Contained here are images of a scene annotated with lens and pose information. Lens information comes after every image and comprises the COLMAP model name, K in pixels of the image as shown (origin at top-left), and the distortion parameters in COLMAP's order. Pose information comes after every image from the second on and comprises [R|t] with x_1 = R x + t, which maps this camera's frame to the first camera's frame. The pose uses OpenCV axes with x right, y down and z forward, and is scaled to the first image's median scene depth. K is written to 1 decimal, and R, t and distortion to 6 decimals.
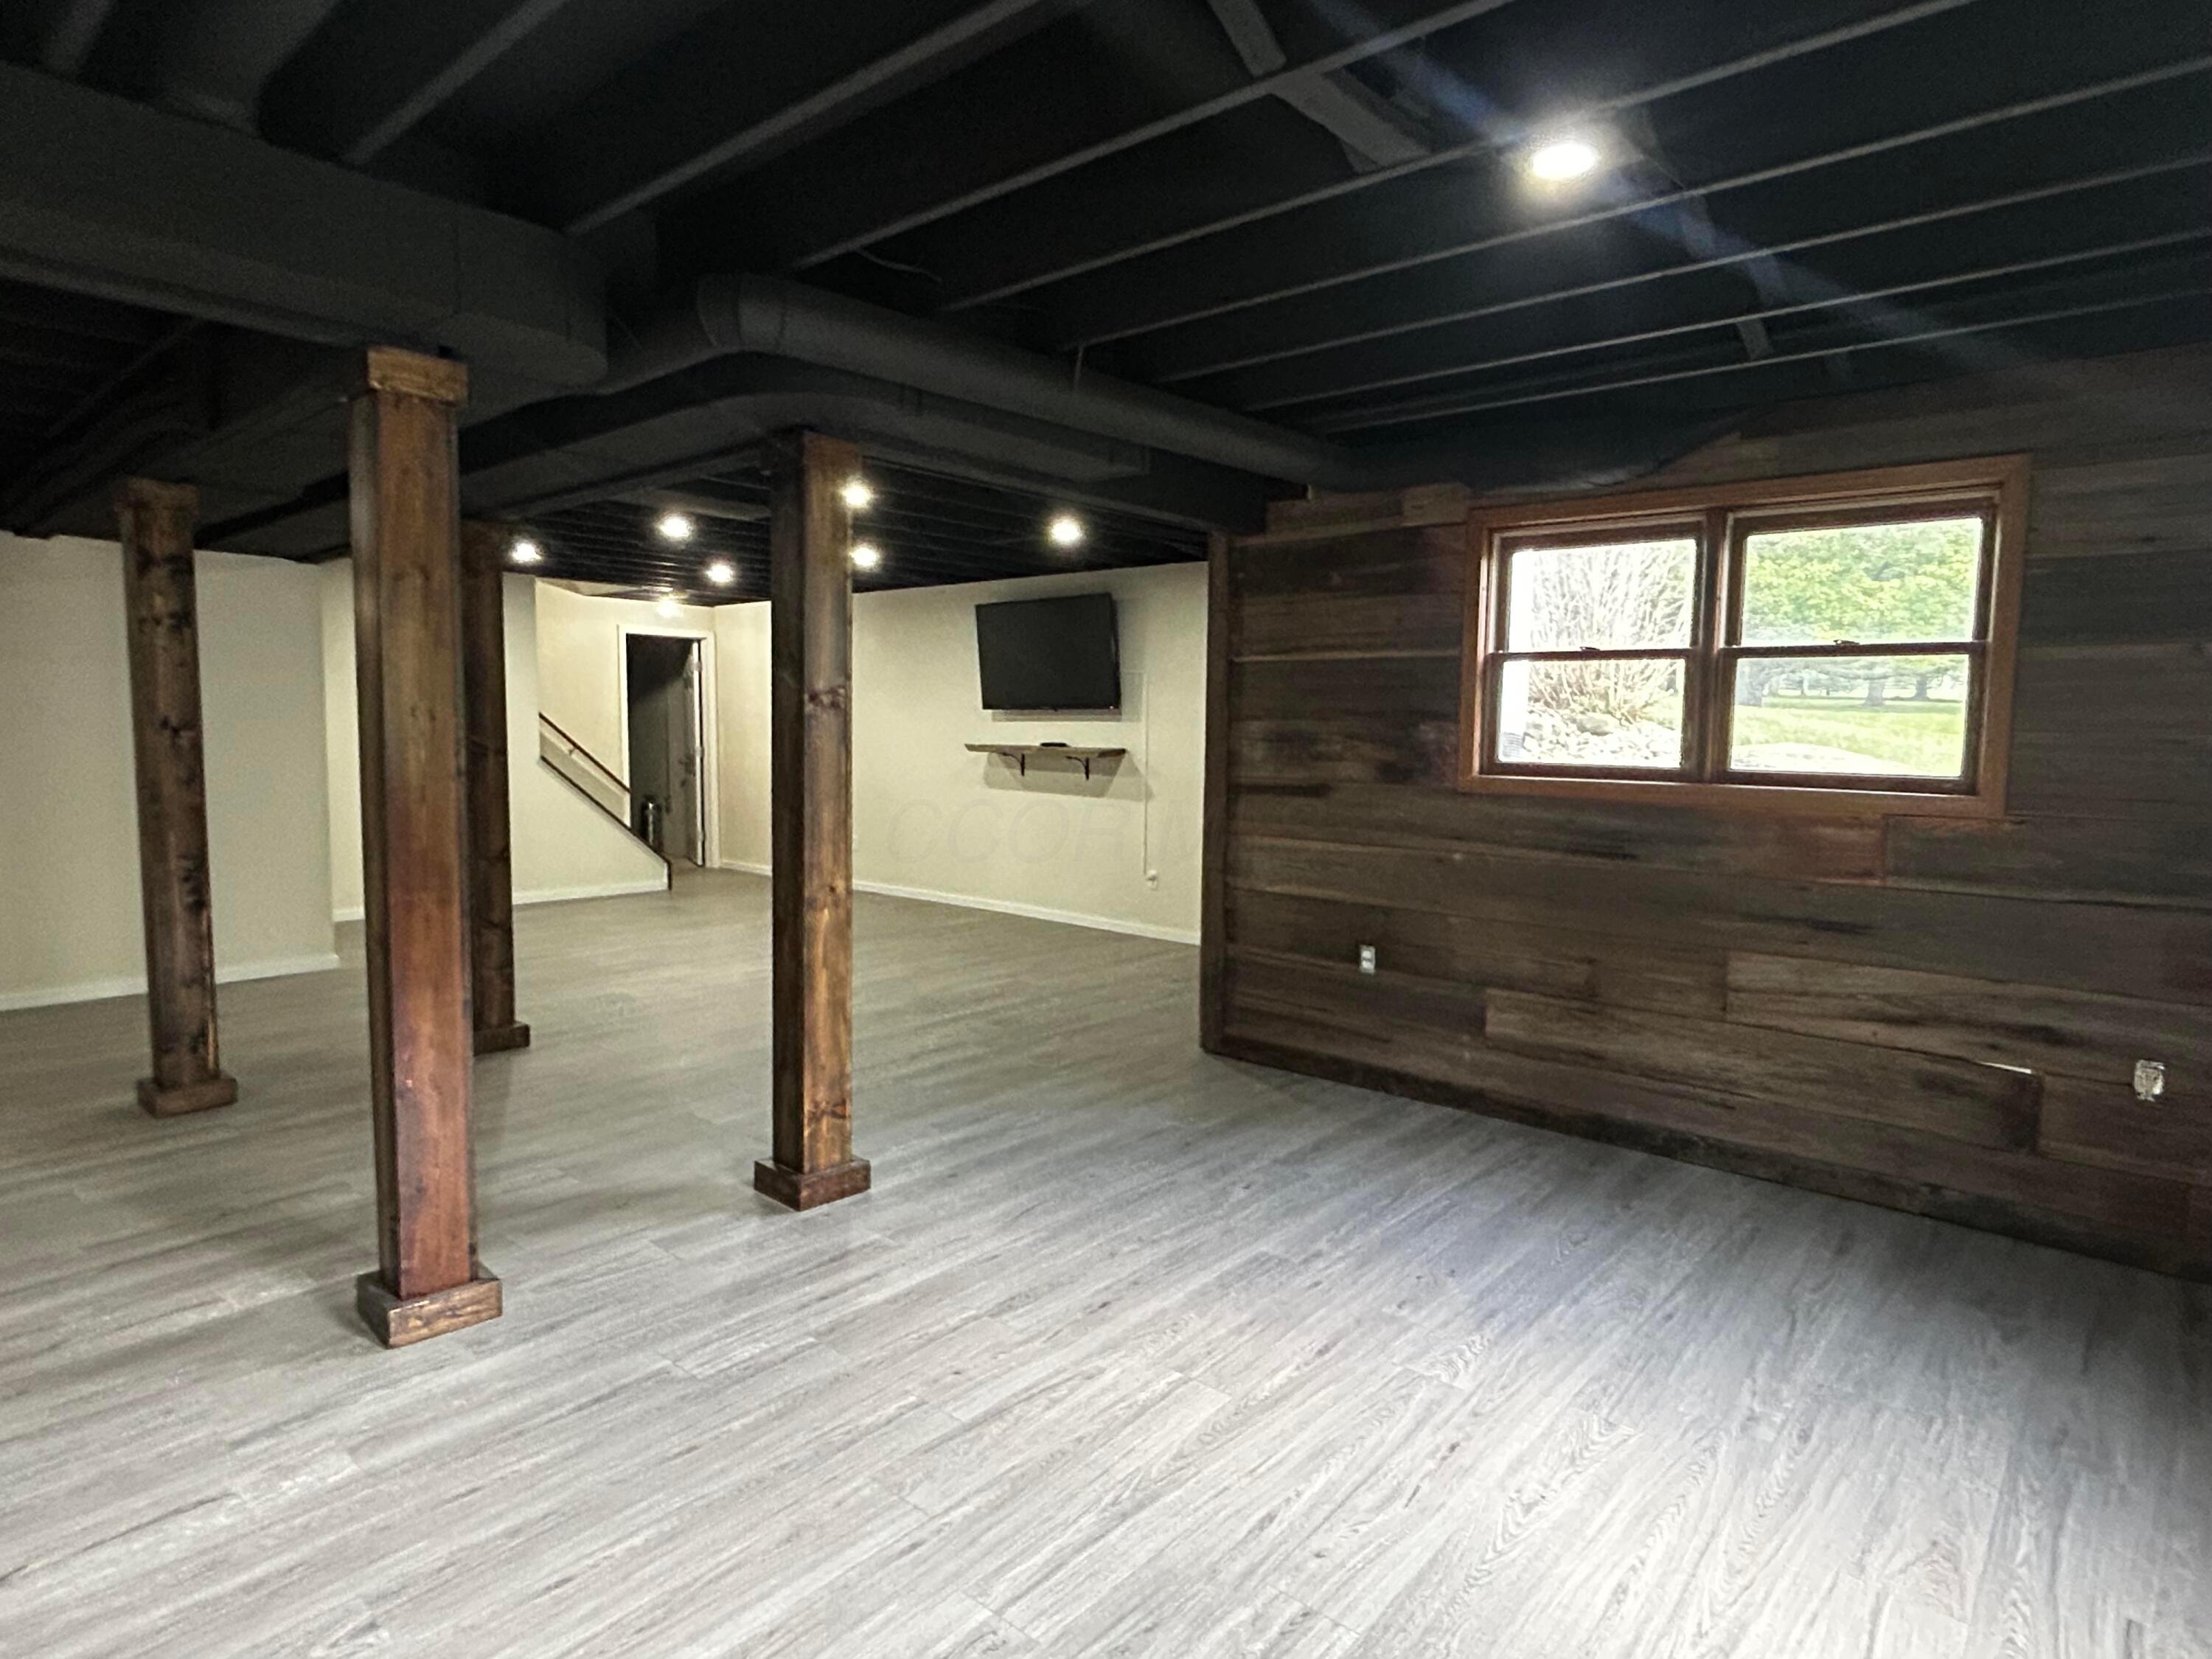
lens RADIAL K [[1238.0, 0, 1106.6], [0, 1238.0, 826.8], [0, 0, 1]] dist [-0.000963, 0.000126]
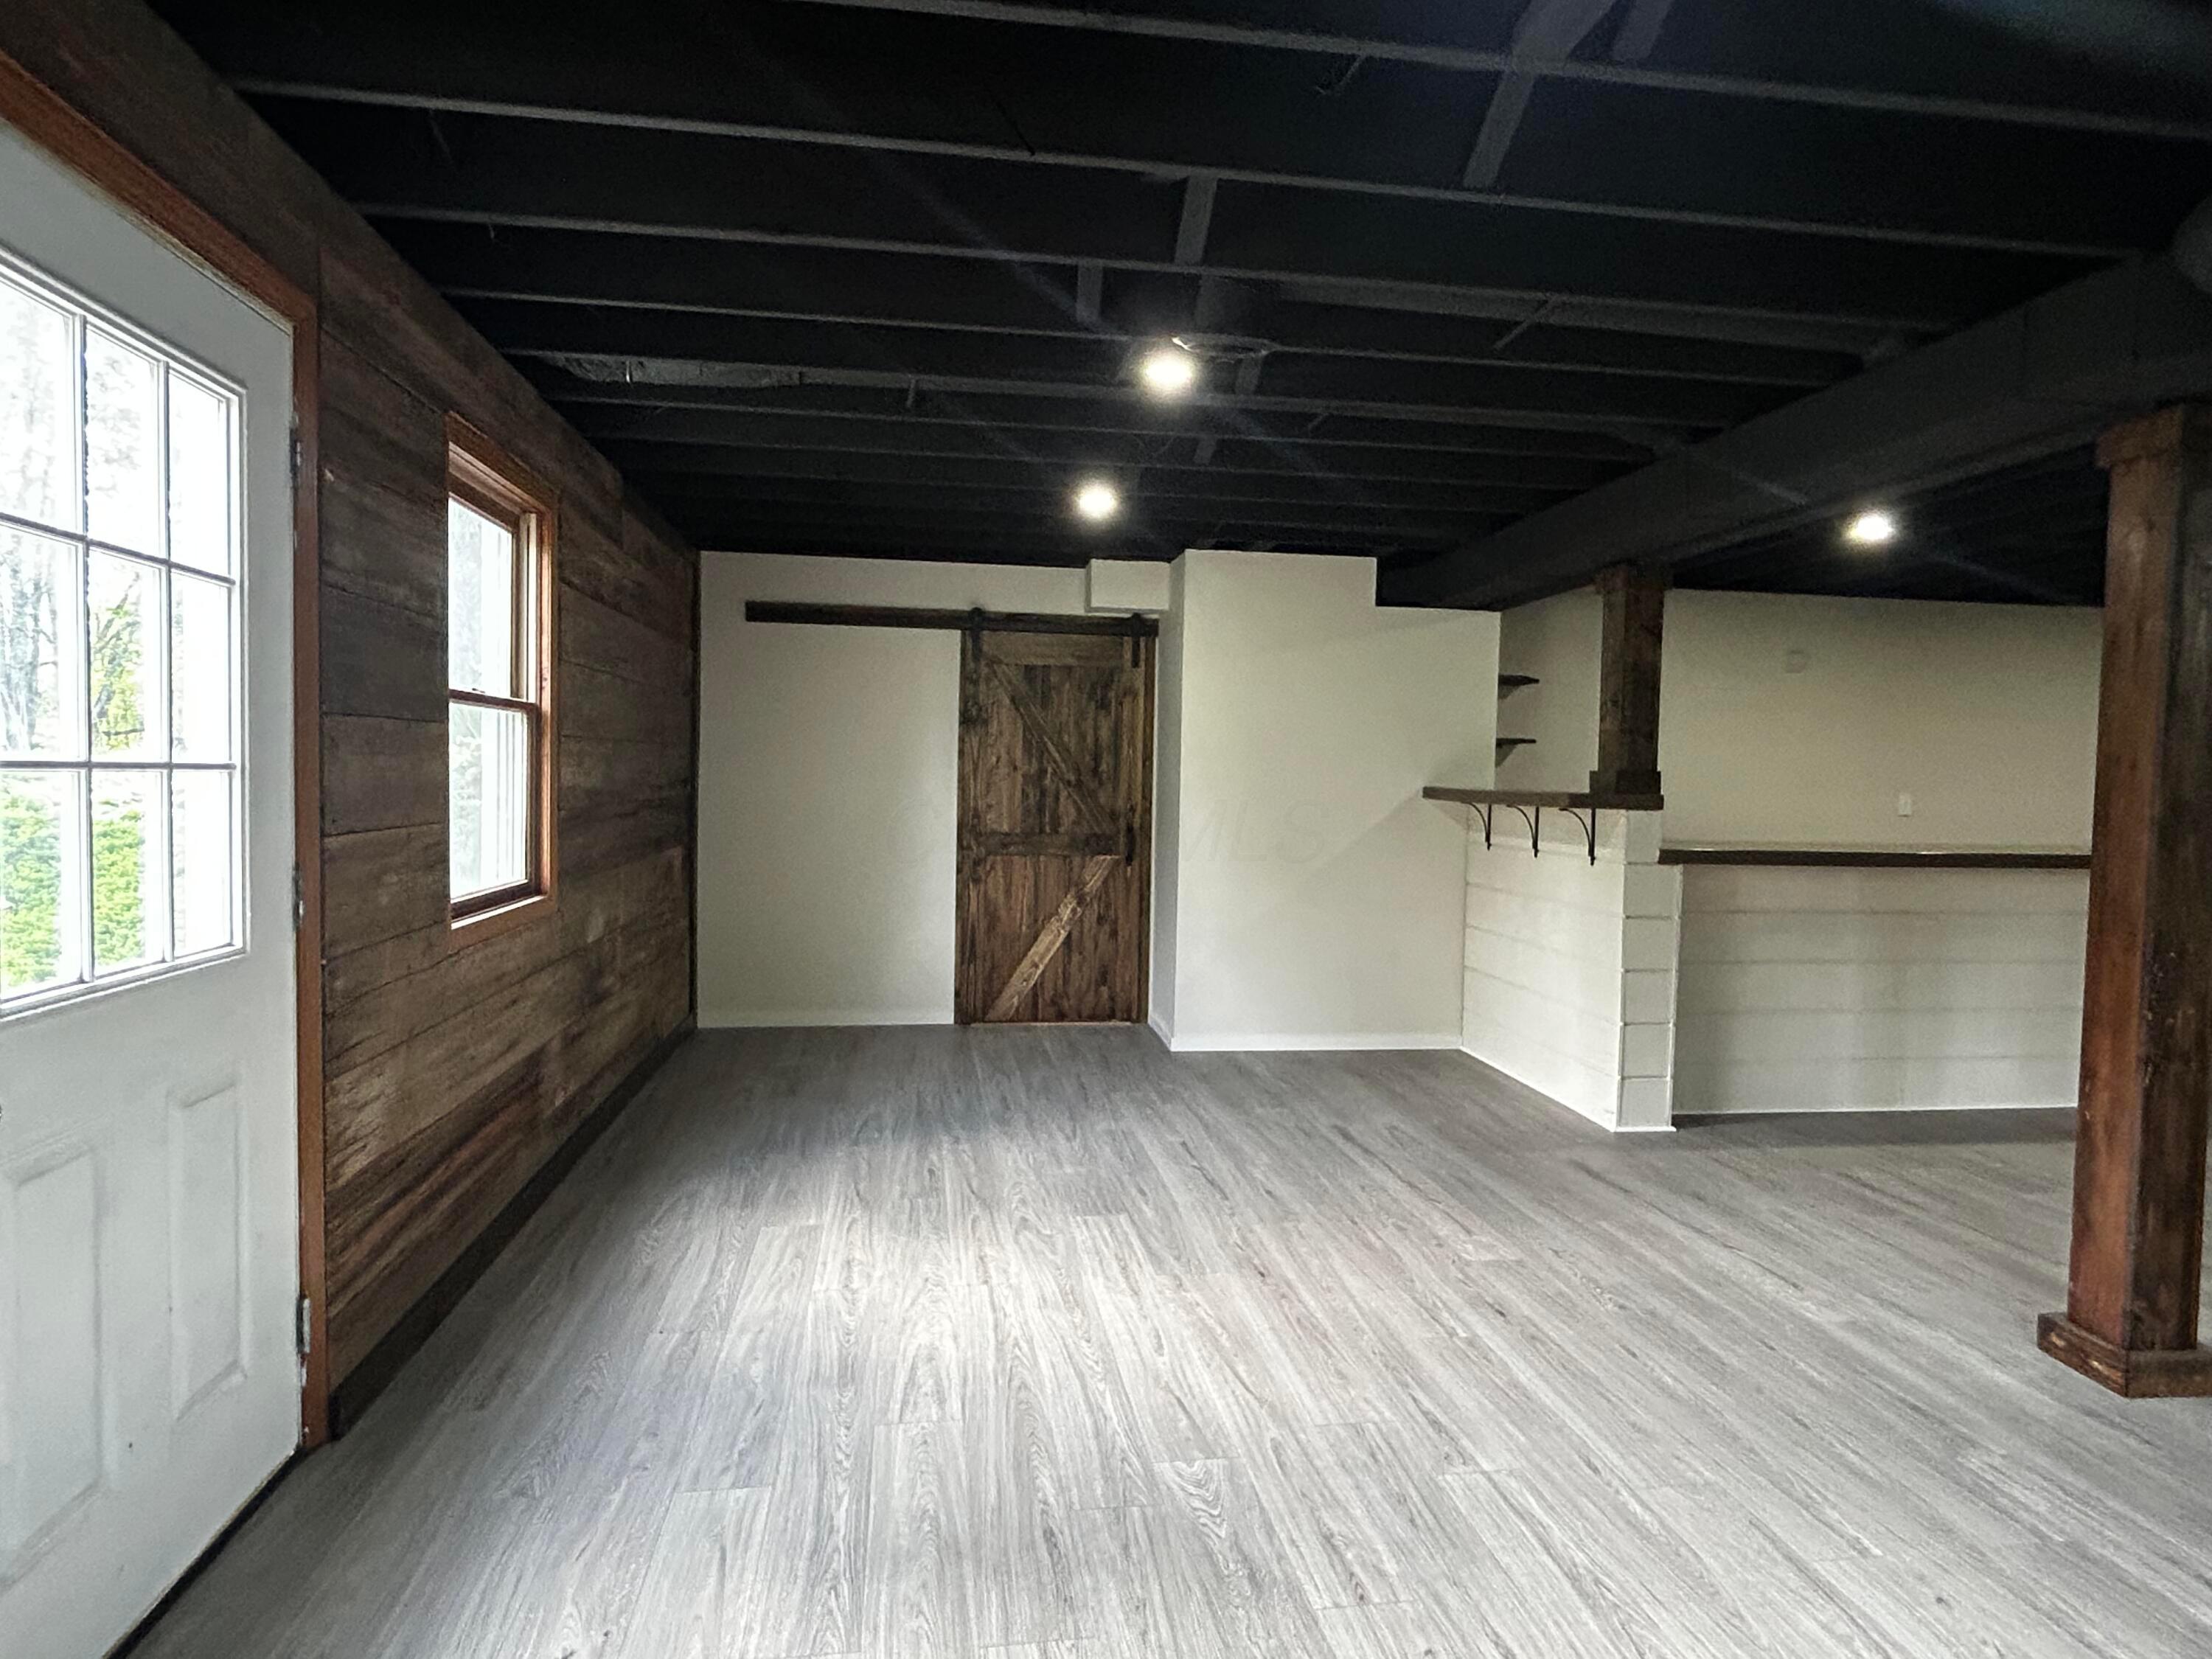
lens RADIAL K [[1238.0, 0, 1103.7], [0, 1238.0, 828.0], [0, 0, 1]] dist [-0.000963, 0.000126]
pose [[-0.647805, 0.003866, -0.761796, 0.914929], [-0.098361, 0.991192, 0.088673, -0.052861], [0.755430, 0.132373, -0.641719, 1.201119]]
